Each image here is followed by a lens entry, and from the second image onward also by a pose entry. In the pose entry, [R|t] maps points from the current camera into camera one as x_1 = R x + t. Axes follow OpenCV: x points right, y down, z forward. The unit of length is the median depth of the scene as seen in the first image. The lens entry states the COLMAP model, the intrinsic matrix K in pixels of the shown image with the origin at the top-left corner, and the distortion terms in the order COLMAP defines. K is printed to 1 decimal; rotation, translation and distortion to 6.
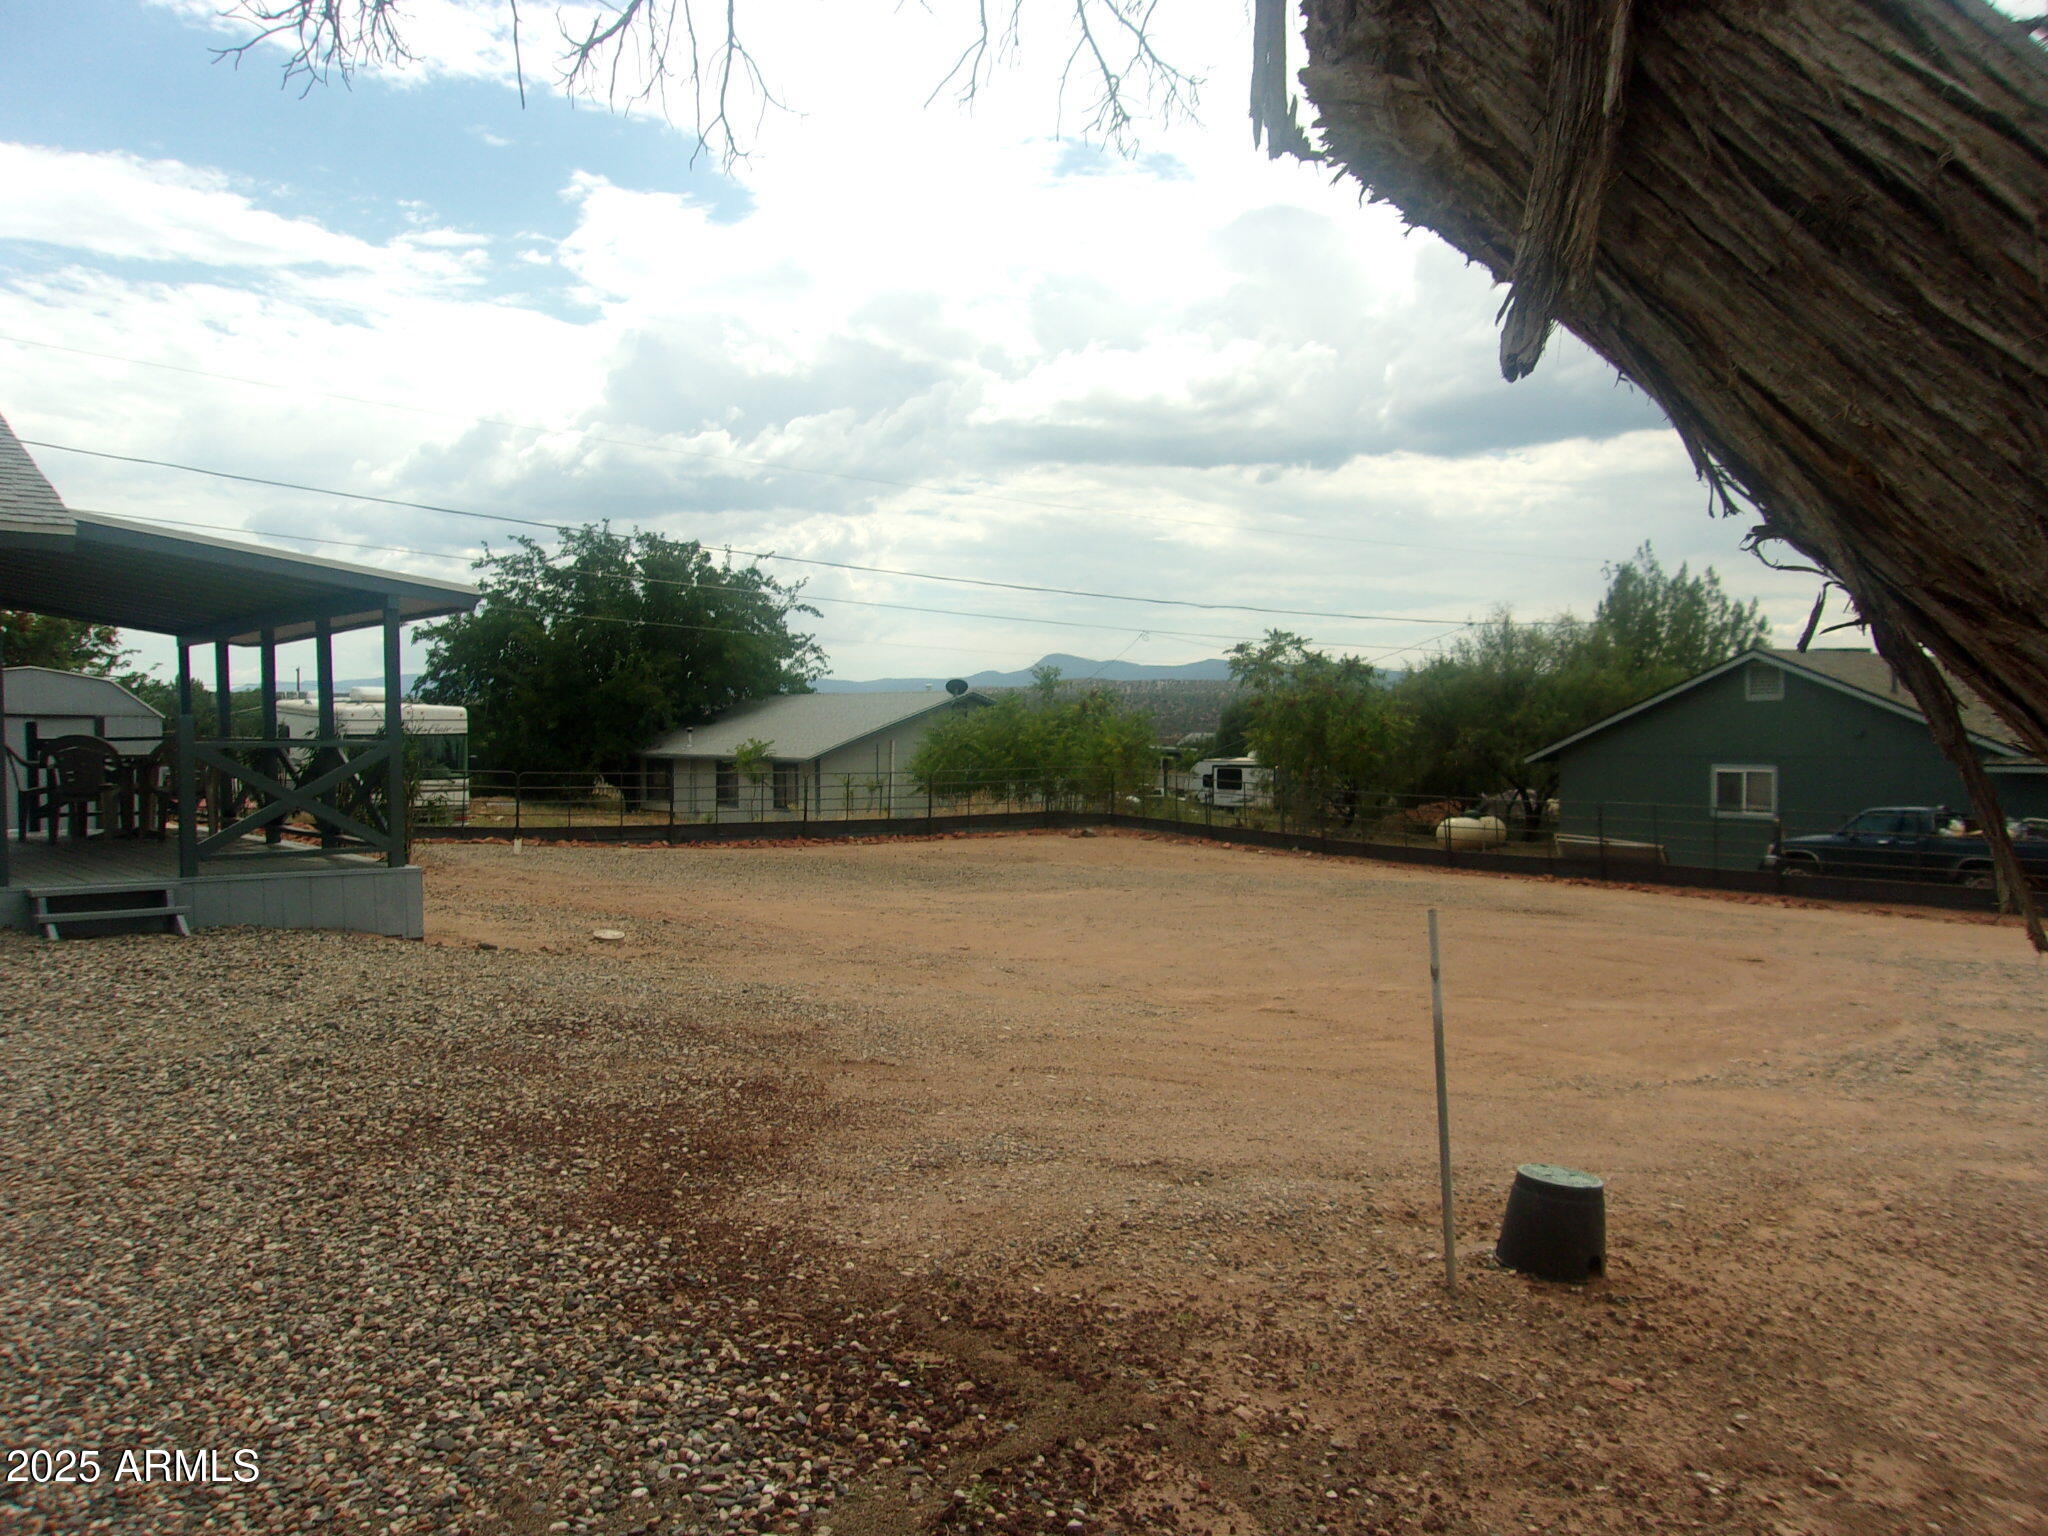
lens RADIAL K [[1597.4, 0, 1026.7], [0, 1597.4, 785.2], [0, 0, 1]] dist [-0.023593, 0.049062]
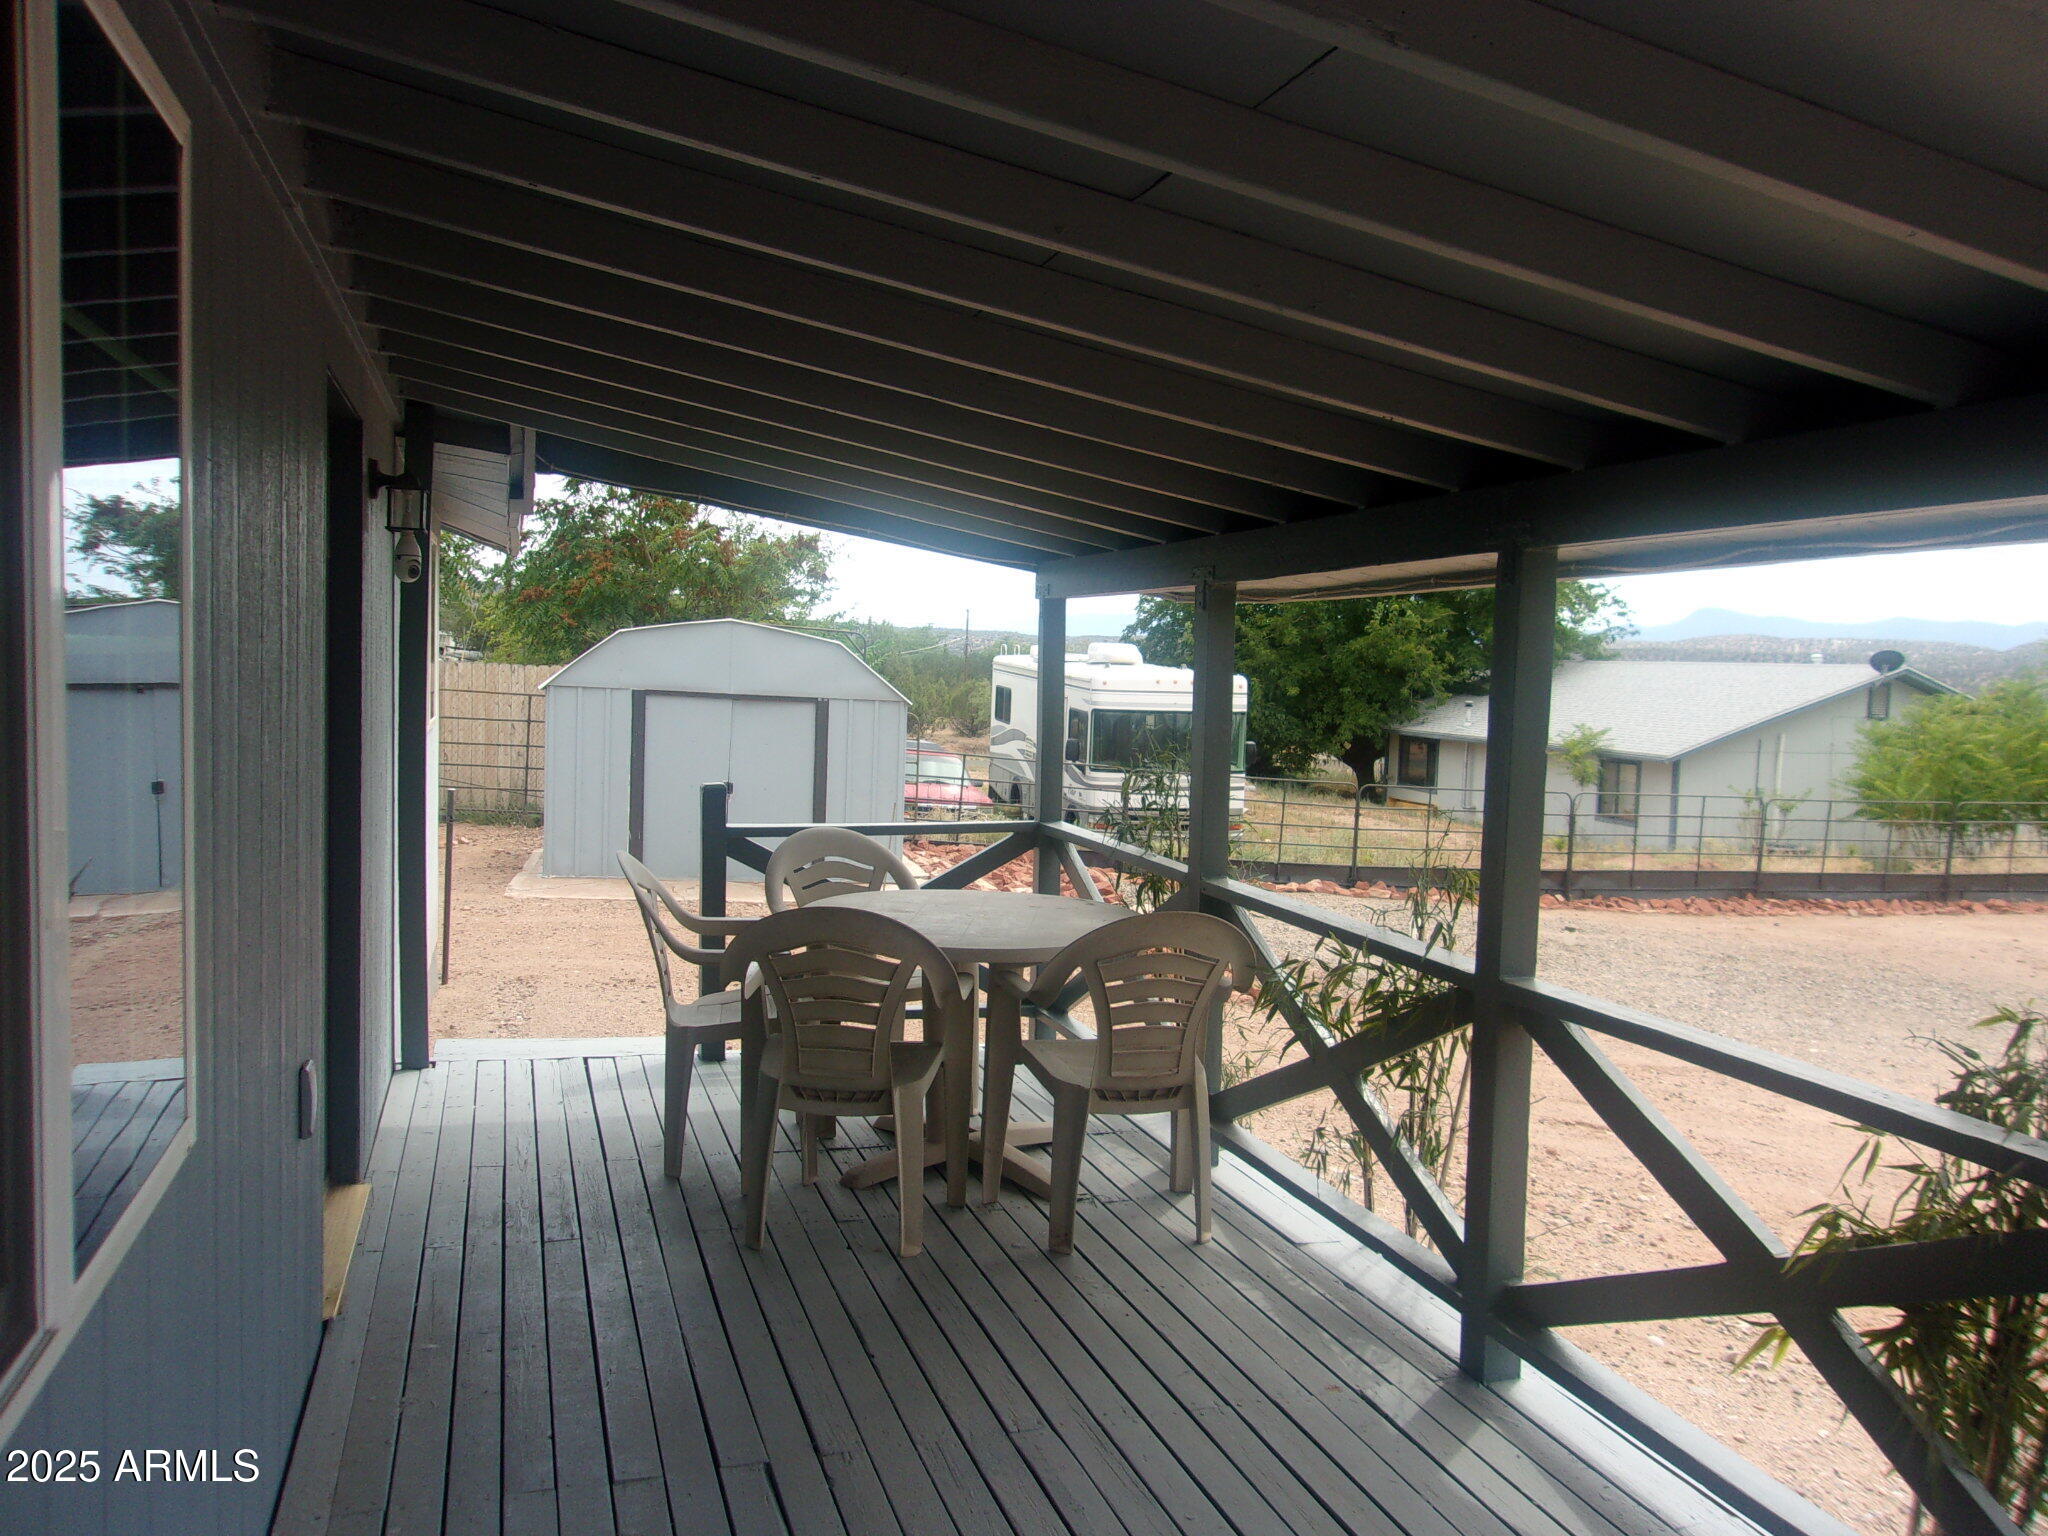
lens RADIAL K [[1597.4, 0, 1026.3], [0, 1597.4, 770.0], [0, 0, 1]] dist [-0.023593, 0.049062]
pose [[0.927649, 0.056793, -0.369111, -0.132855], [-0.047825, 0.998297, 0.033407, -0.019754], [0.370379, -0.013338, 0.928785, 0.215746]]
